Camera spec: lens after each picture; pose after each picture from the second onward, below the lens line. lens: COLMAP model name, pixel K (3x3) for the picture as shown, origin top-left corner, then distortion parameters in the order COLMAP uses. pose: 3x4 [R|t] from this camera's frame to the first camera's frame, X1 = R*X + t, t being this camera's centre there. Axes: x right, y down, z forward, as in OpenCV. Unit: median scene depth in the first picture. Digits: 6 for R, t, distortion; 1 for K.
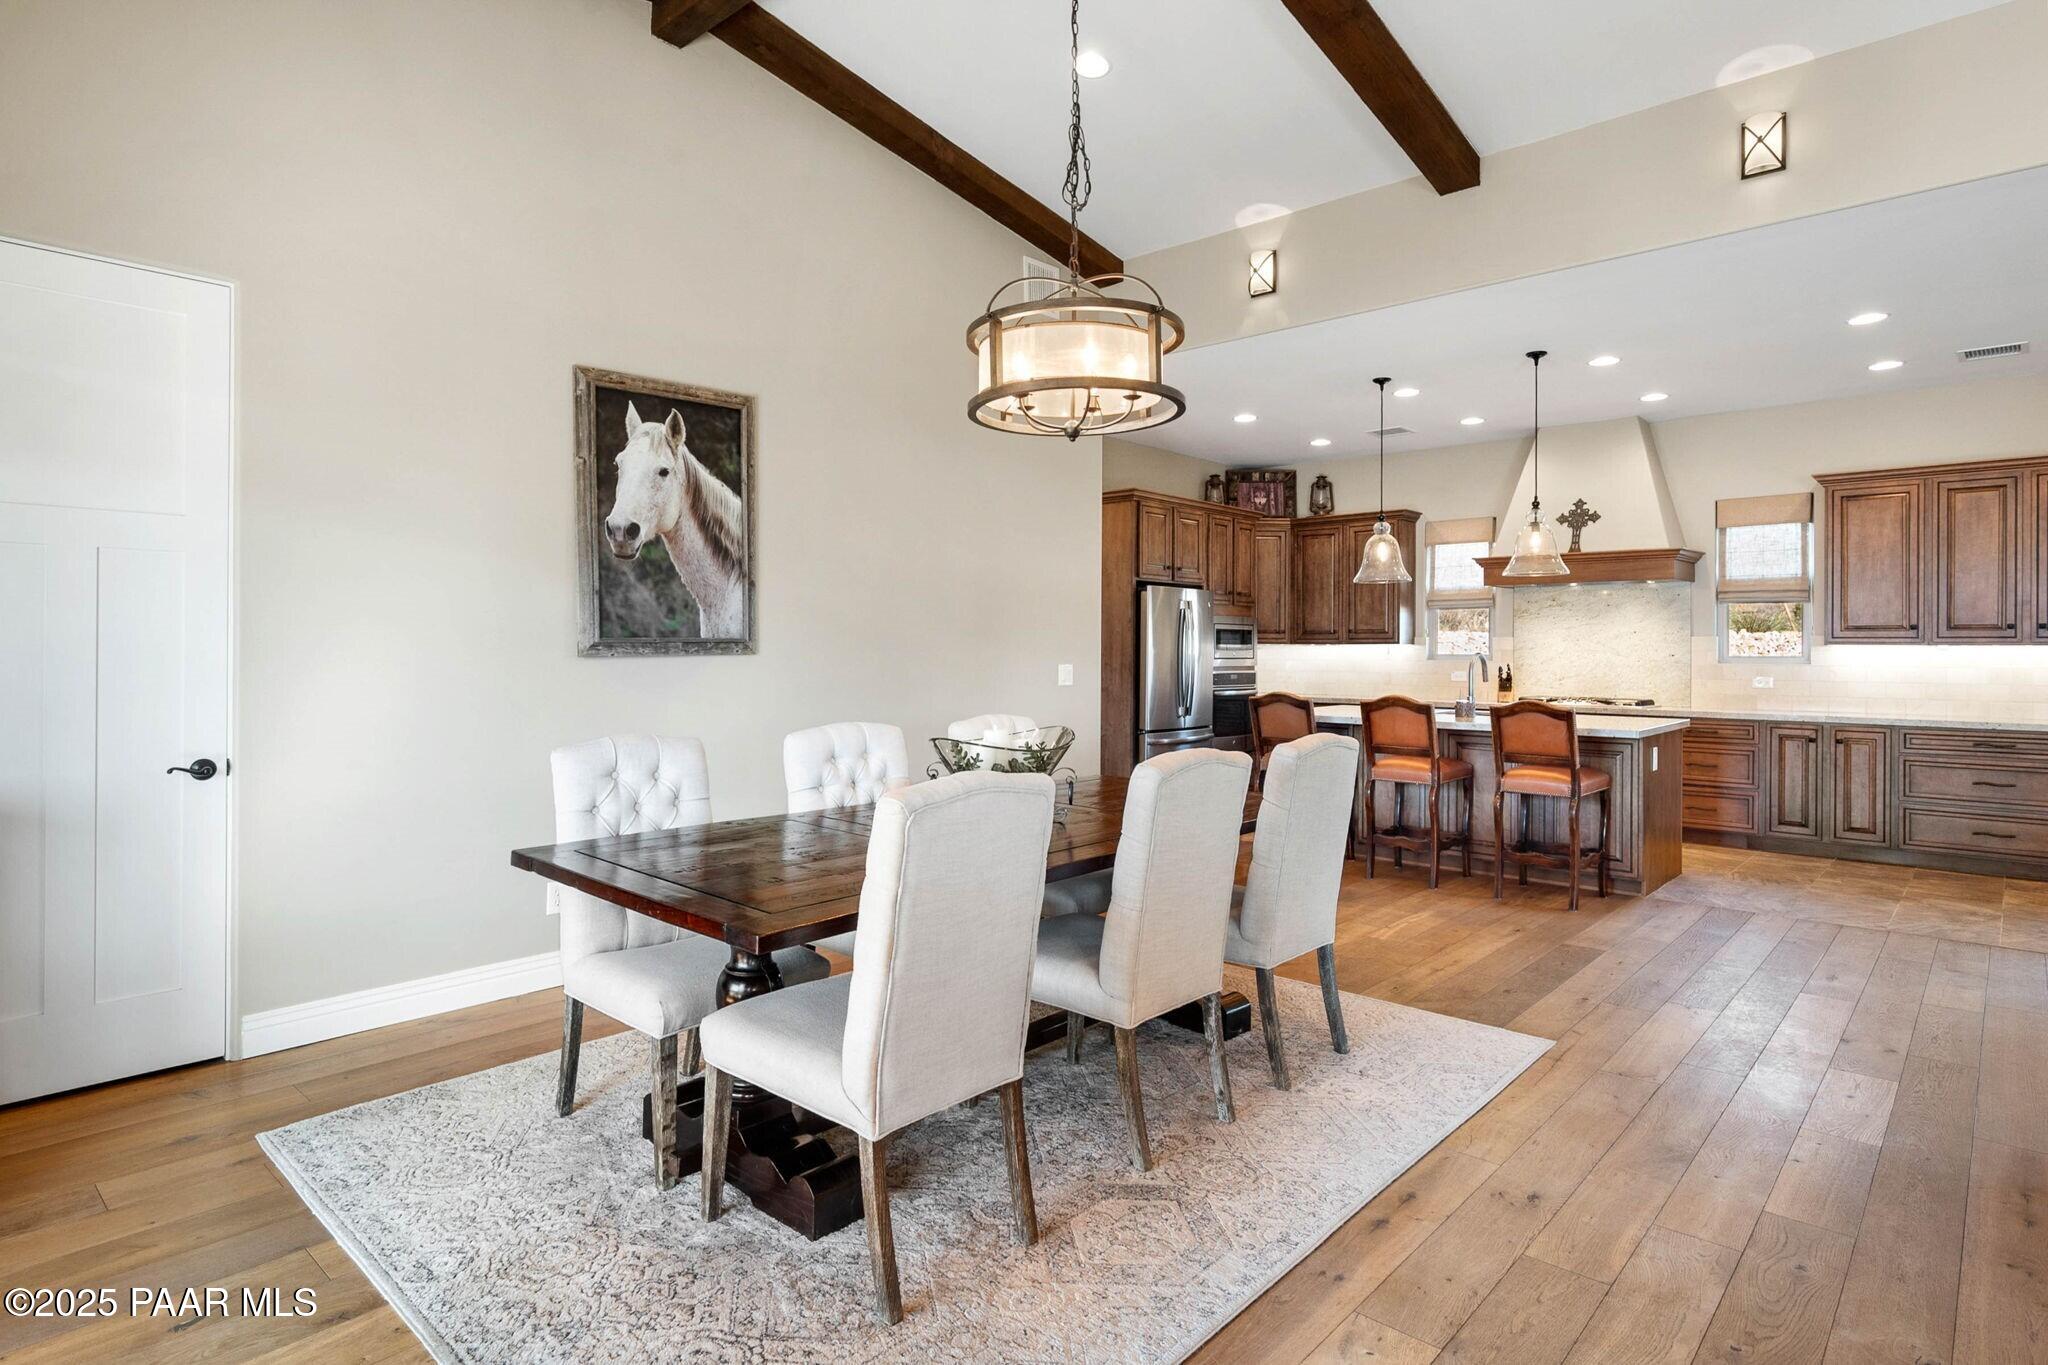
lens RADIAL K [[1061.4, 0, 1044.7], [0, 1061.4, 648.3], [0, 0, 1]] dist [-0.002972, 0.002499]
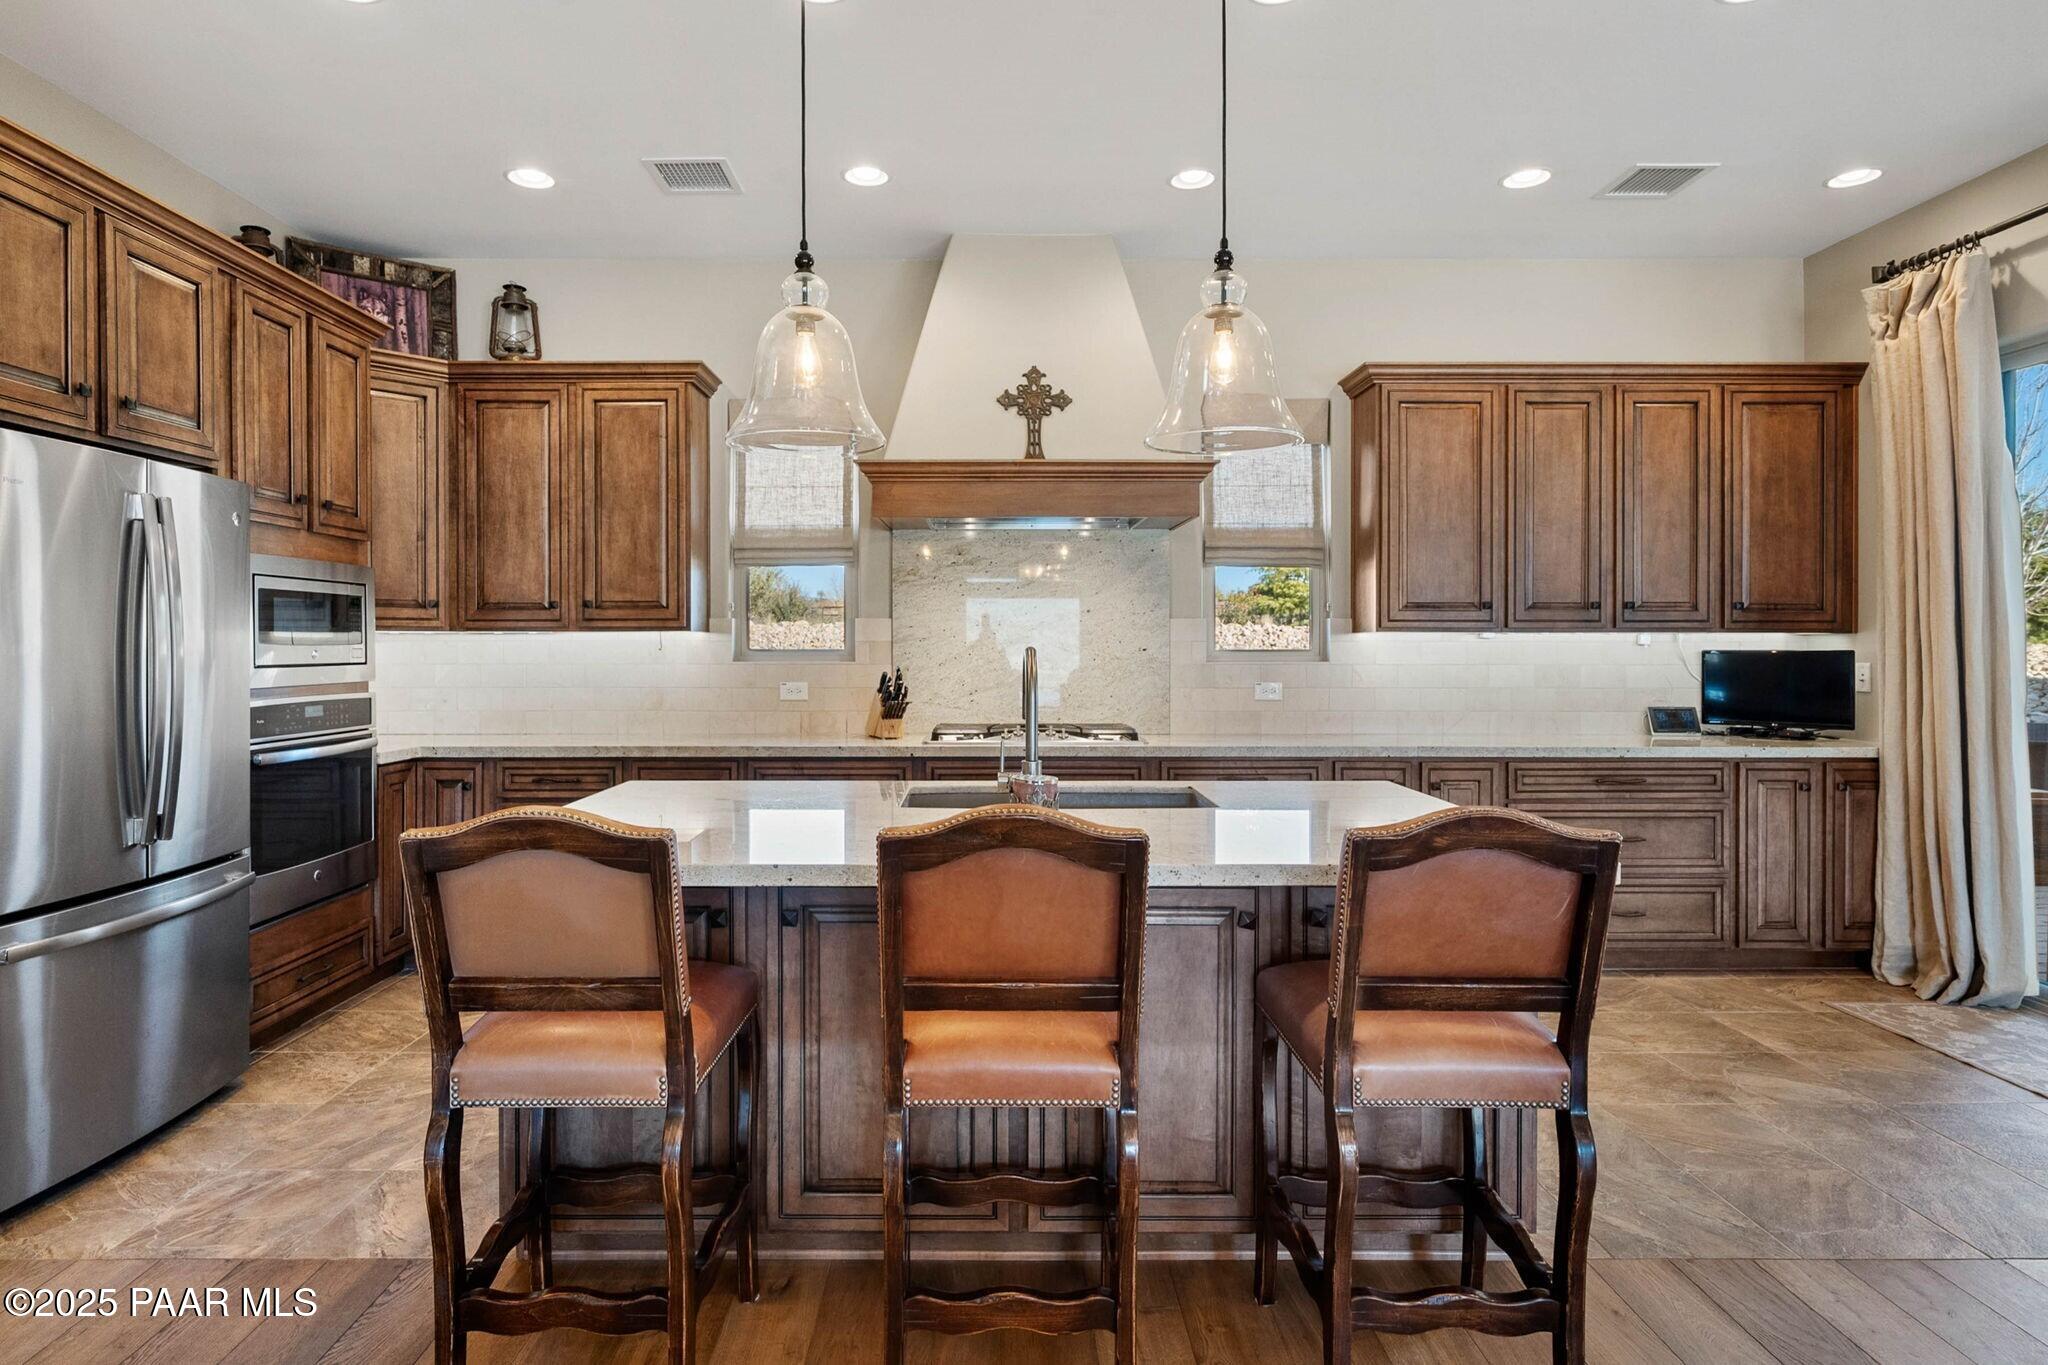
lens RADIAL K [[1098.8, 0, 971.4], [0, 1098.8, 652.0], [0, 0, 1]] dist [-0.003464, 0.000995]
pose [[0.747527, -0.008910, 0.664172, 0.101081], [0.002388, 0.999940, 0.010727, 0.000992], [-0.664227, -0.006432, 0.747503, 0.597434]]
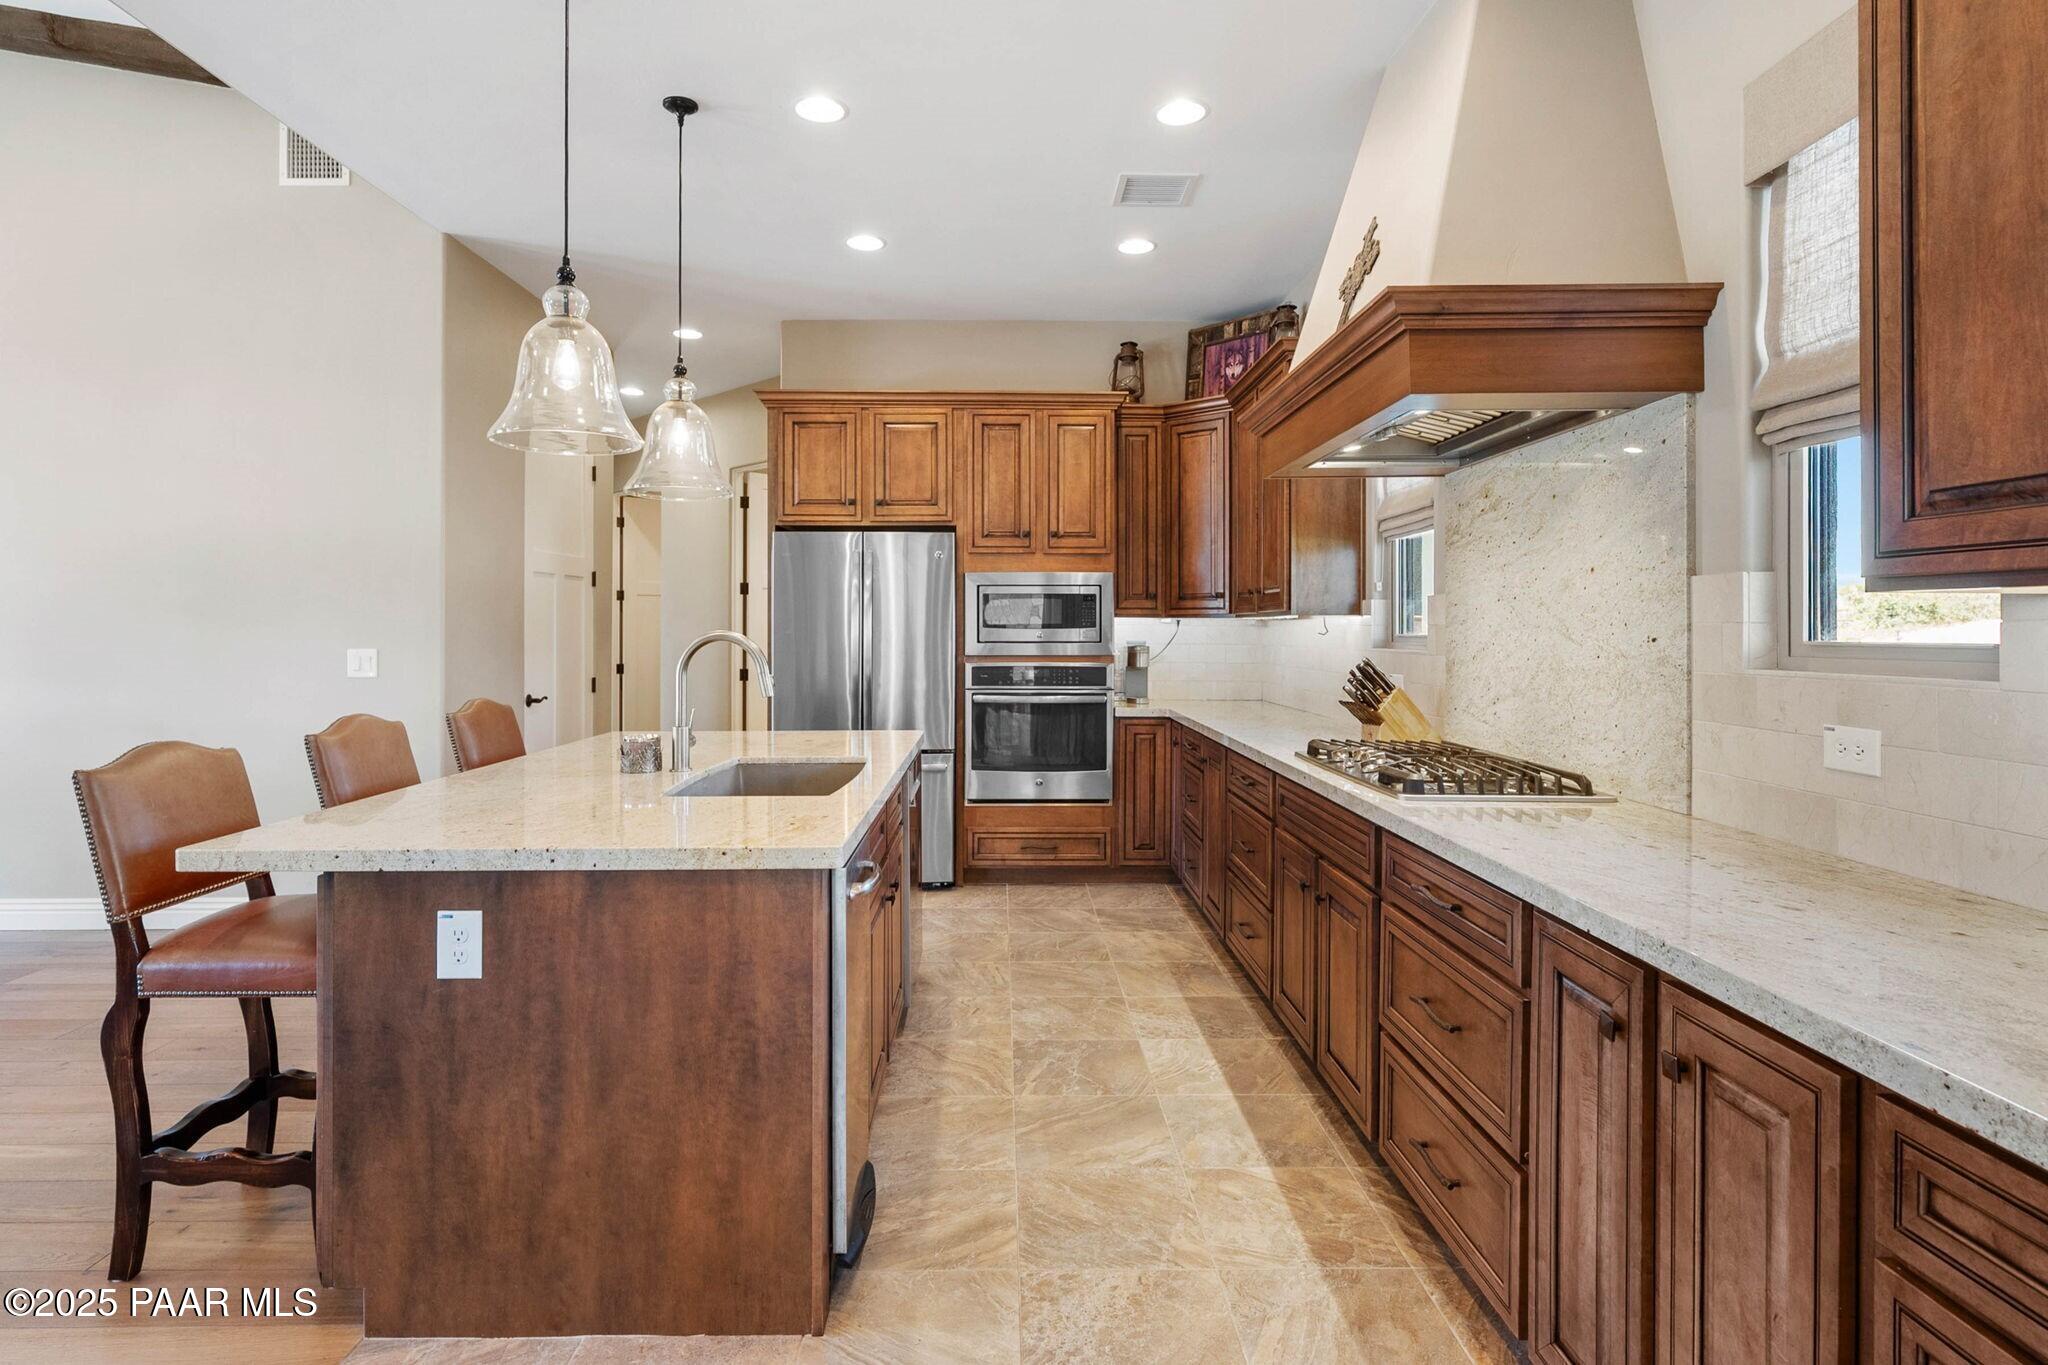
lens RADIAL K [[1061.4, 0, 1028.0], [0, 1061.4, 624.6], [0, 0, 1]] dist [-0.002972, 0.002499]
pose [[0.689161, -0.006332, -0.724580, 0.692891], [0.003317, 0.999979, -0.005584, 0.003393], [0.724600, 0.001445, 0.689168, 0.658518]]
